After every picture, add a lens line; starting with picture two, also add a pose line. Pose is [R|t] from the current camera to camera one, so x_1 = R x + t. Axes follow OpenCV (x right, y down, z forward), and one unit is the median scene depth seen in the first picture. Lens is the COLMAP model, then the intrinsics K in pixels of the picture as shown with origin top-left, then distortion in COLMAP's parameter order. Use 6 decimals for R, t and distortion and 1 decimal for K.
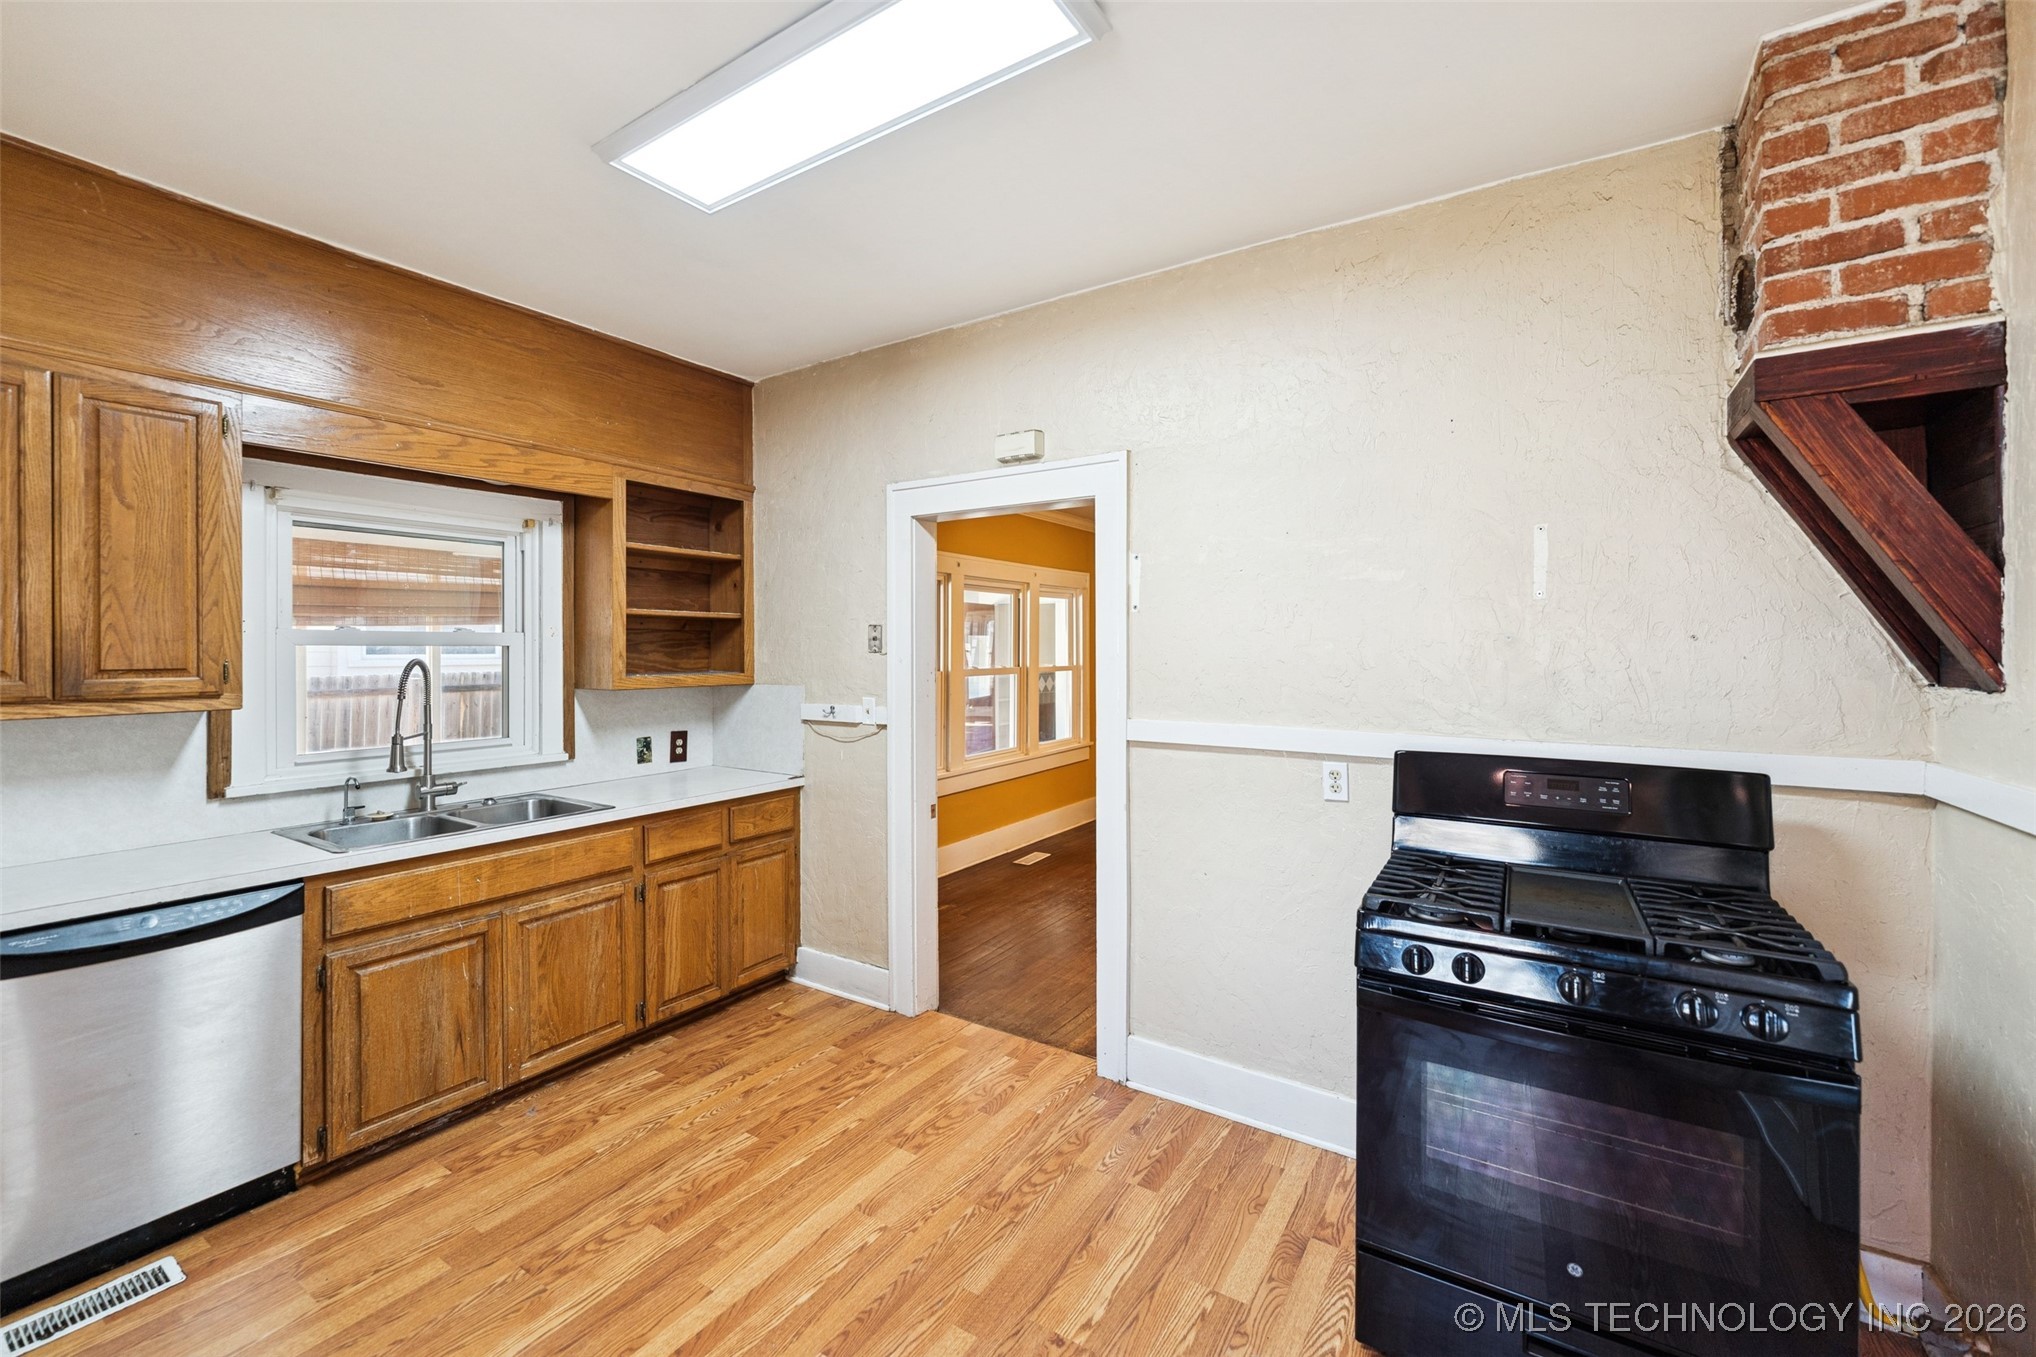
lens RADIAL K [[834.1, 0, 1016.5], [0, 834.1, 651.1], [0, 0, 1]] dist [0.003007, -0.002152]
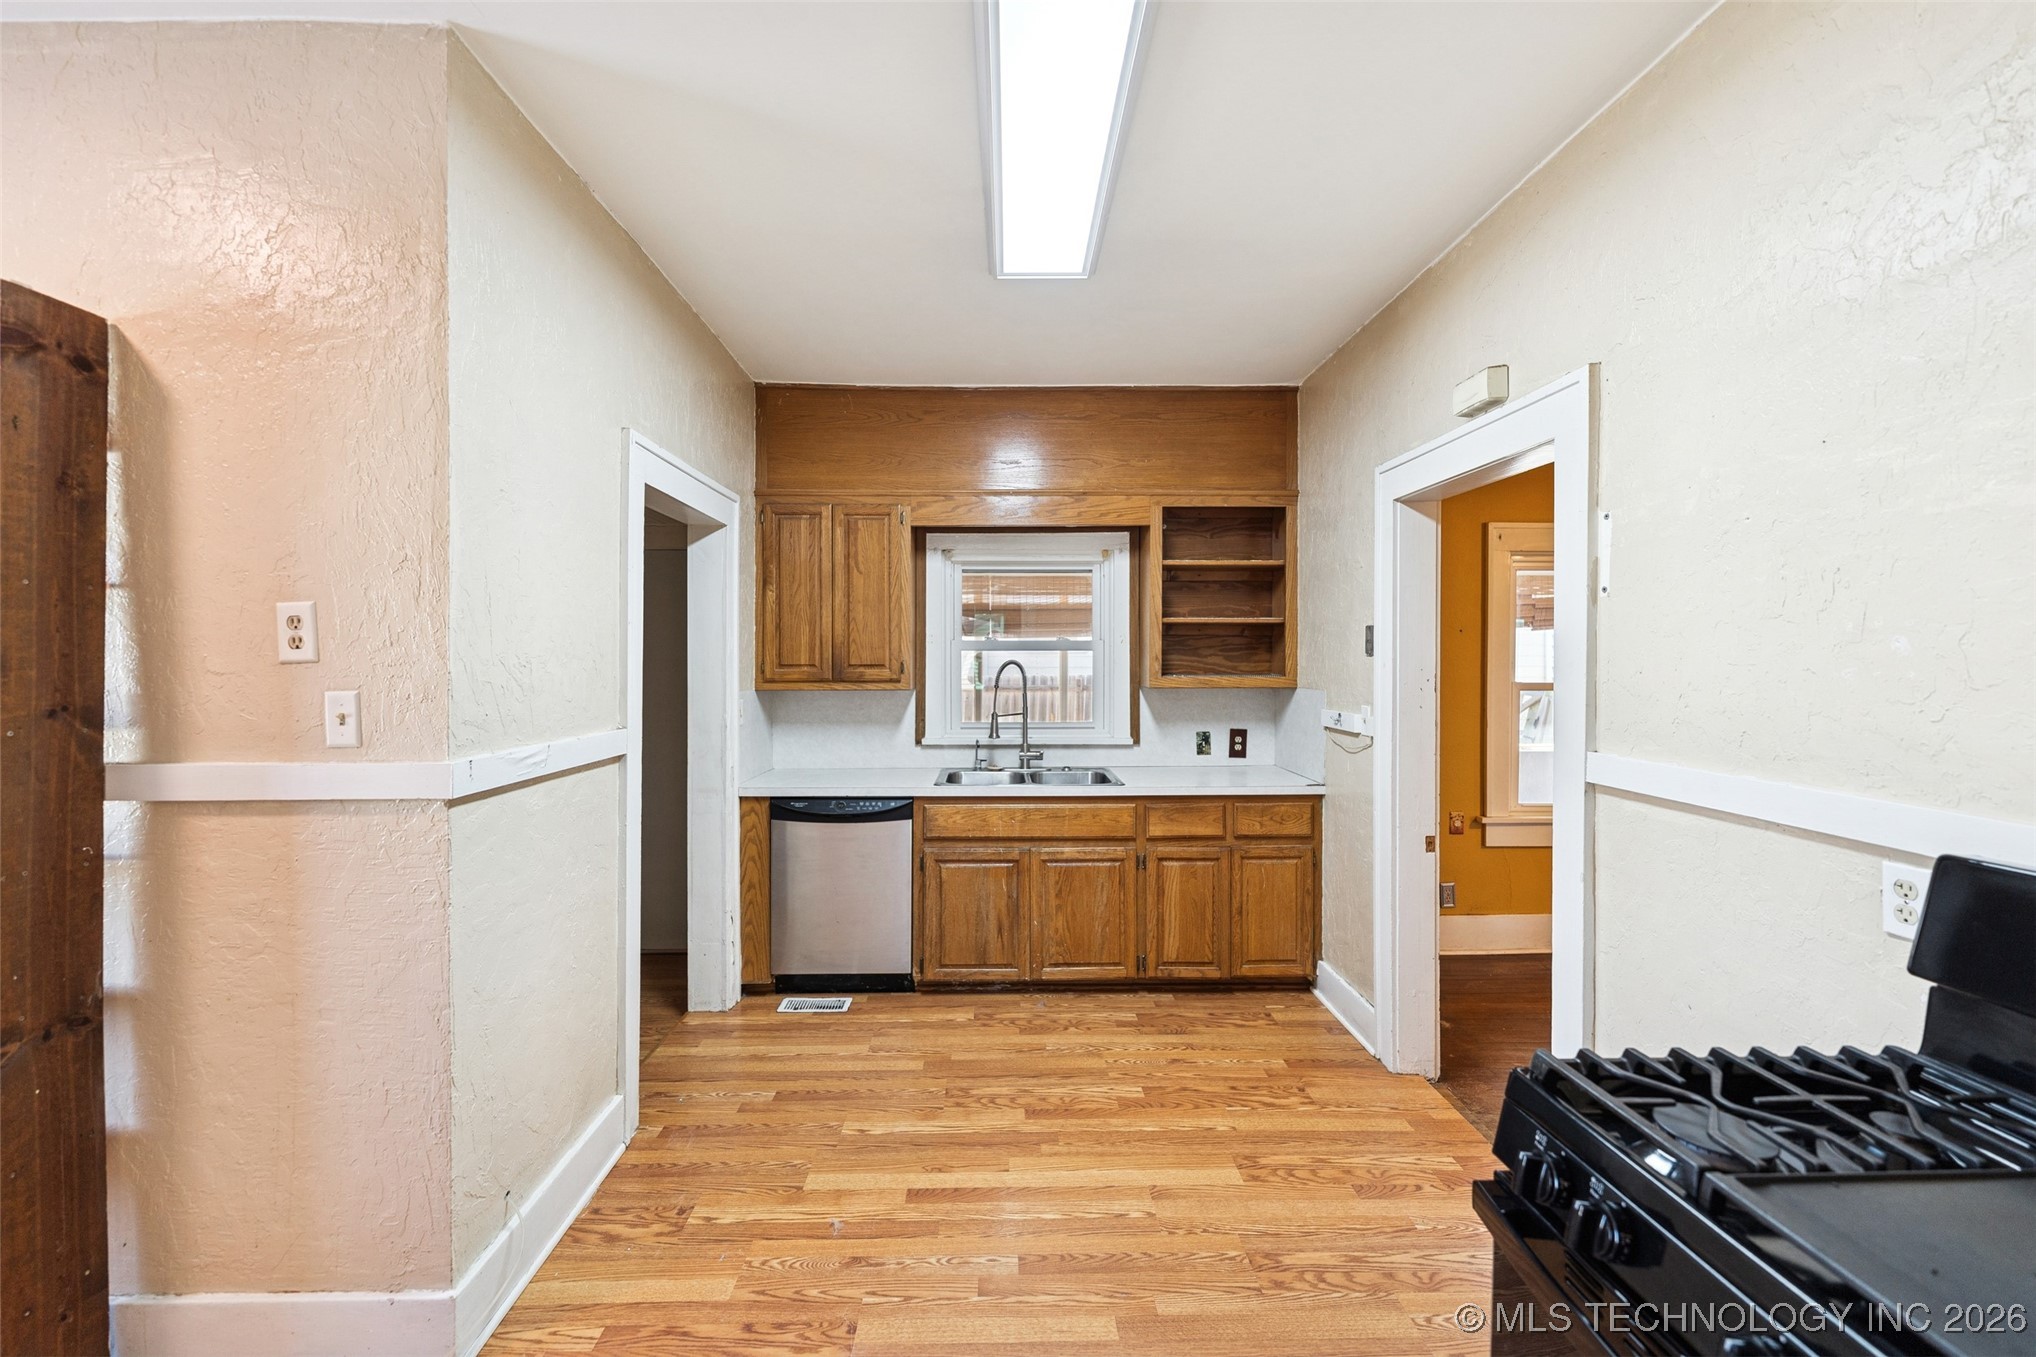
lens RADIAL K [[834.1, 0, 1011.6], [0, 834.1, 662.6], [0, 0, 1]] dist [0.003007, -0.002152]
pose [[0.555979, 0.007379, -0.831164, 0.450208], [-0.001259, 0.999967, 0.008035, 0.002253], [0.831195, -0.003421, 0.555970, 0.216960]]
